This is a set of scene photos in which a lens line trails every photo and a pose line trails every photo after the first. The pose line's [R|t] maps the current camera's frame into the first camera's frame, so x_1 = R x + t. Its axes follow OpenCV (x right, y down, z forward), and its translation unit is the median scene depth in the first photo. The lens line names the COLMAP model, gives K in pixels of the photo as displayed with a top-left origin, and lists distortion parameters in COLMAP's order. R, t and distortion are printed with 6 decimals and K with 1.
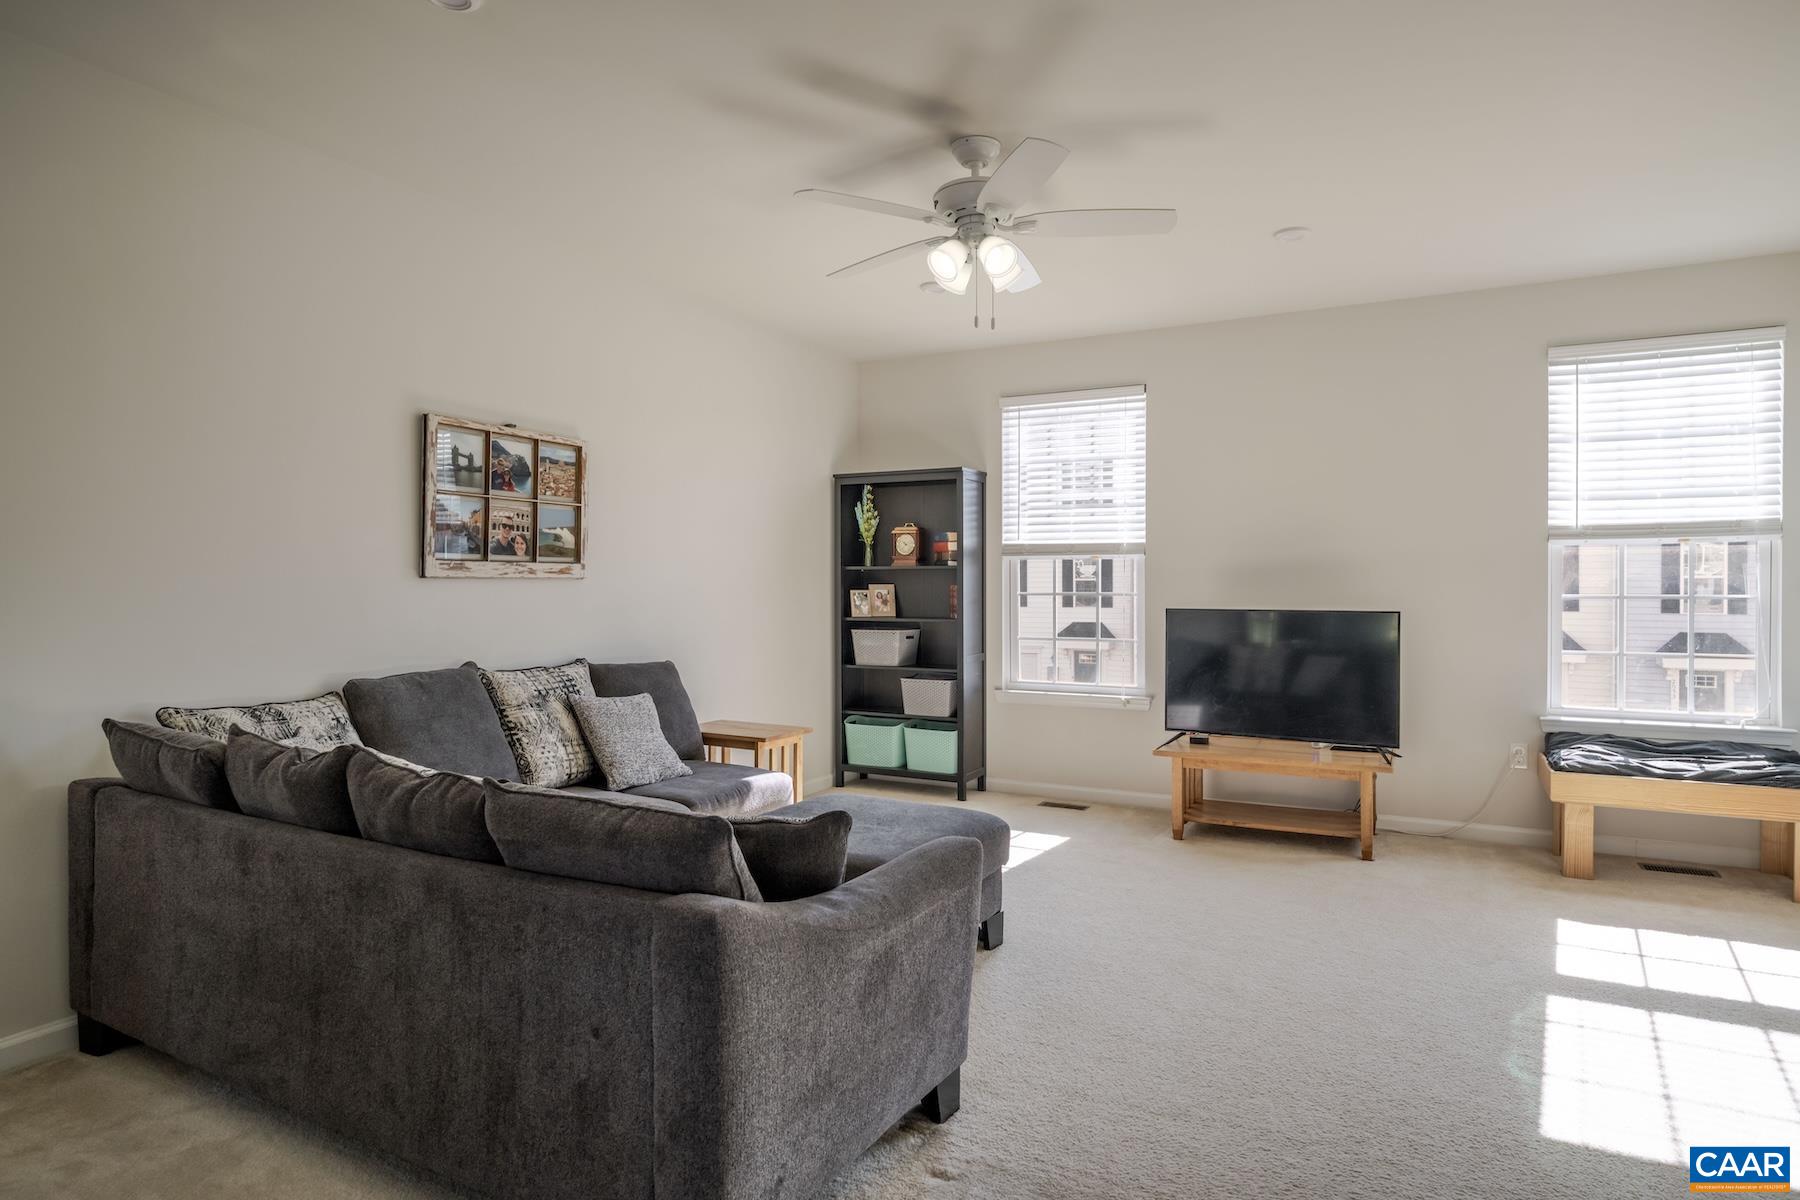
lens RADIAL K [[1016.3, 0, 904.3], [0, 1016.3, 590.4], [0, 0, 1]] dist [0.005190, 0.000629]
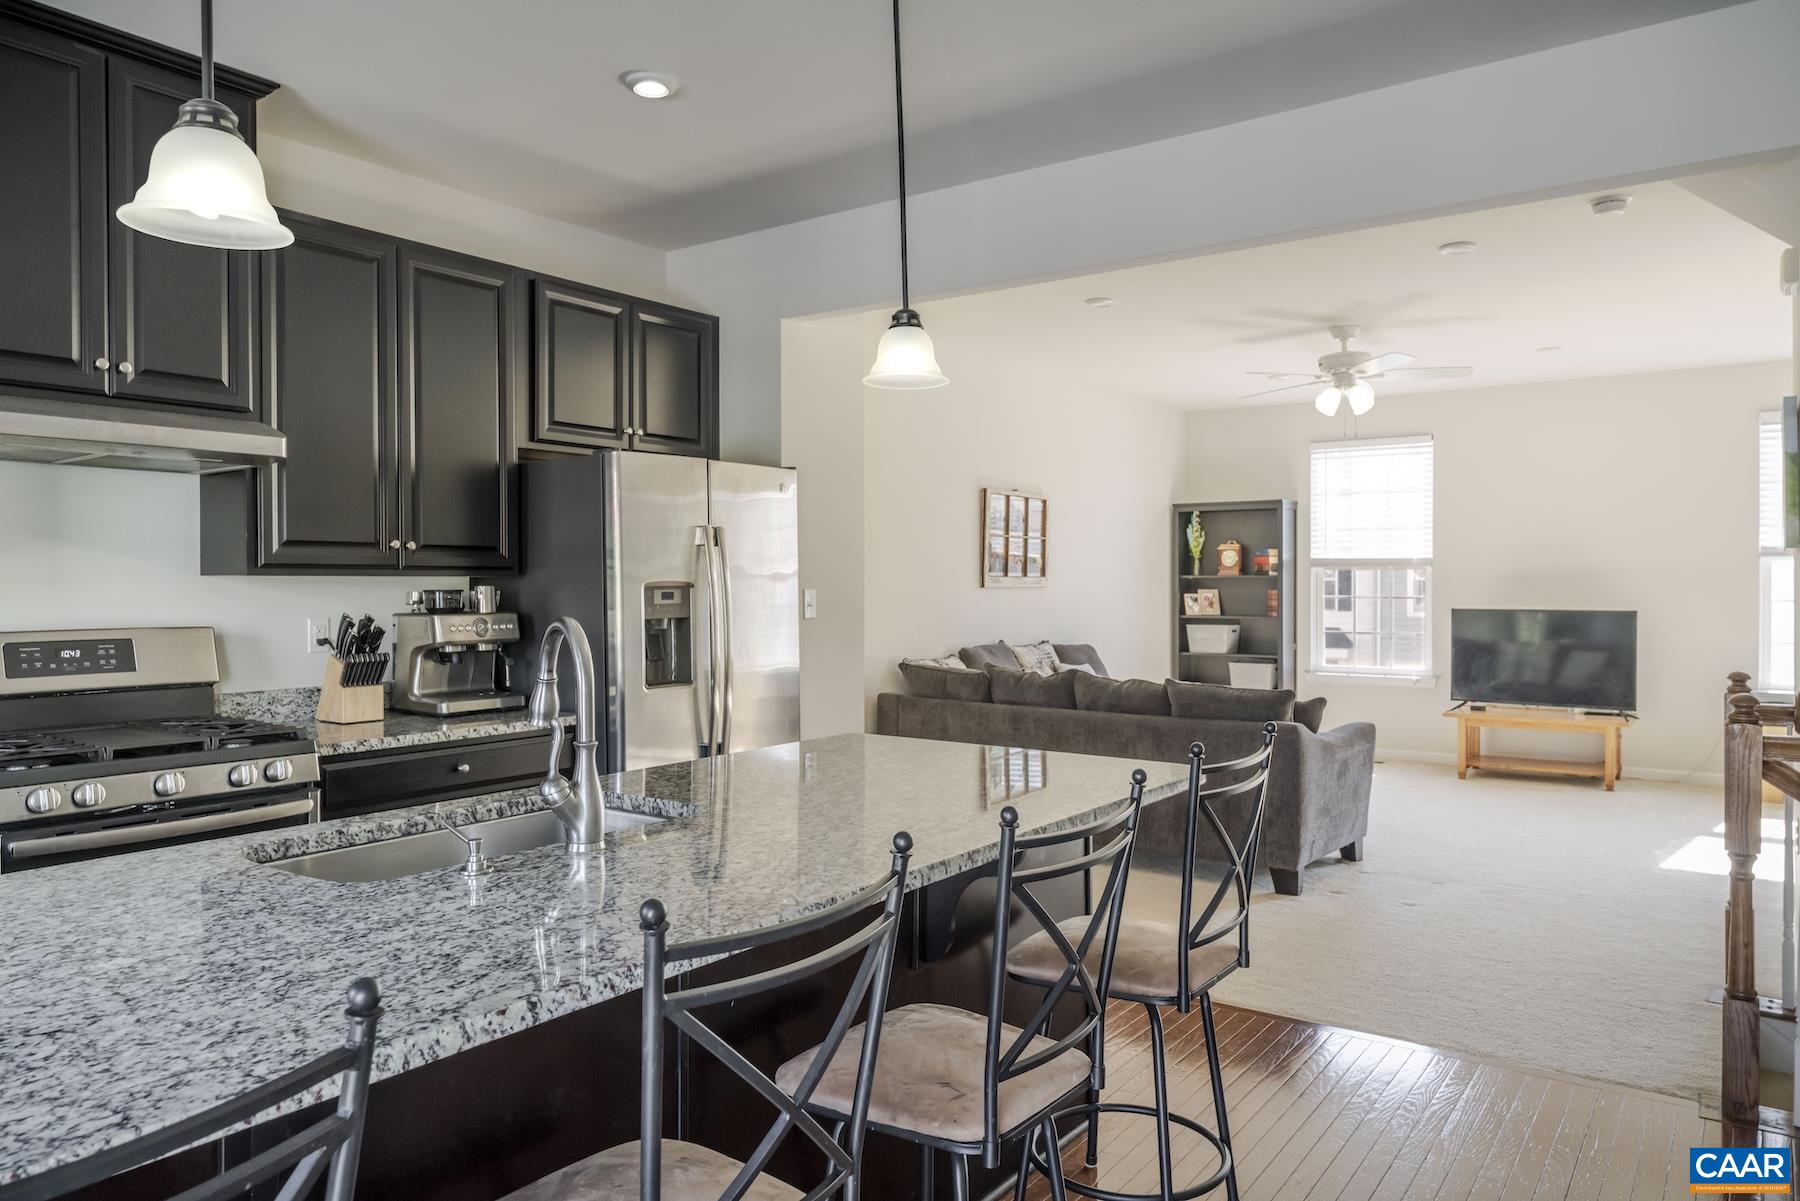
lens RADIAL K [[1196.7, 0, 900.0], [0, 1196.7, 600.5], [0, 0, 1]] dist [0.004848, 0.000694]
pose [[0.989421, 0.000561, -0.145072, -0.200445], [0.000424, 0.999977, 0.006758, -0.002729], [0.145072, -0.006748, 0.989398, -0.571936]]
